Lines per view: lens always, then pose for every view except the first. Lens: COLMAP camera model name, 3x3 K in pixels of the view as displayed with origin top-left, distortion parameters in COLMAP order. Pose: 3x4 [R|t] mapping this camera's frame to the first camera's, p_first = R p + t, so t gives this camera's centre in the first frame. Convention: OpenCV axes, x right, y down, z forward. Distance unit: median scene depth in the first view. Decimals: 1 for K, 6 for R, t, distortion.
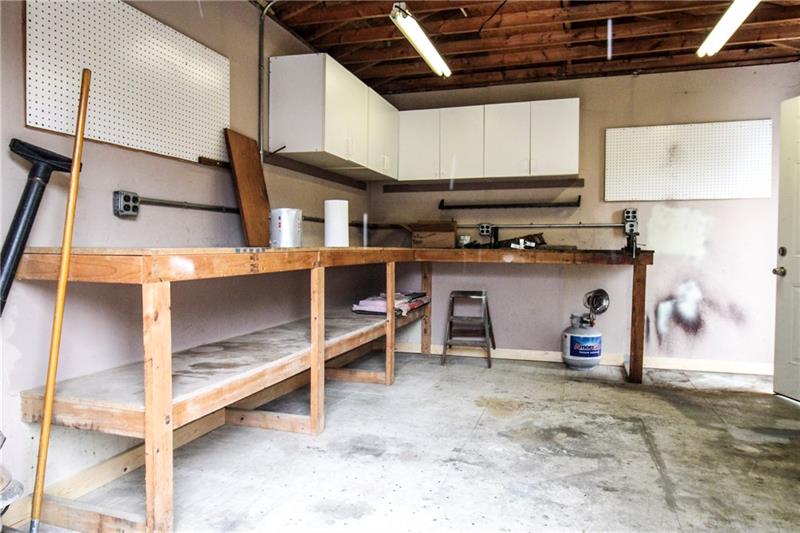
lens RADIAL K [[572.1, 0, 399.4], [0, 572.1, 262.5], [0, 0, 1]] dist [0.008466, -0.002930]
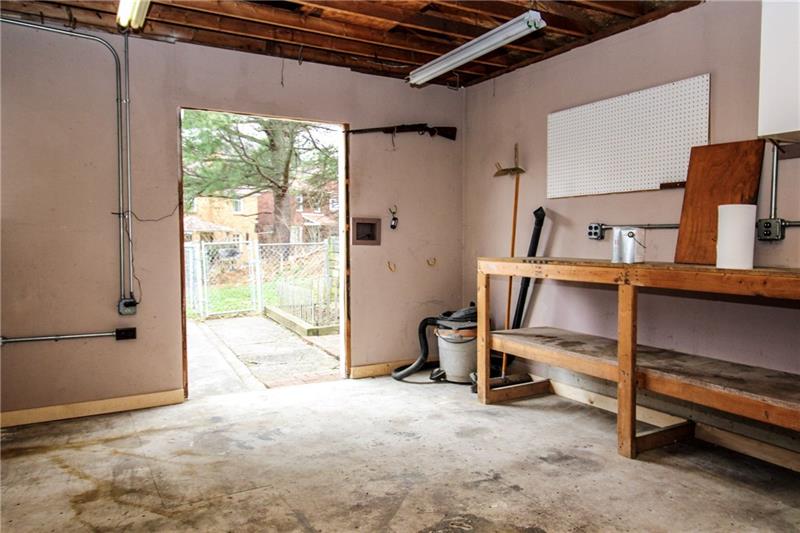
lens RADIAL K [[572.1, 0, 398.5], [0, 572.1, 268.5], [0, 0, 1]] dist [0.008466, -0.002930]
pose [[-0.684874, 0.023827, -0.728272, 0.941905], [-0.033706, 0.997359, 0.064327, -0.078044], [0.727882, 0.068603, -0.682262, 1.555248]]
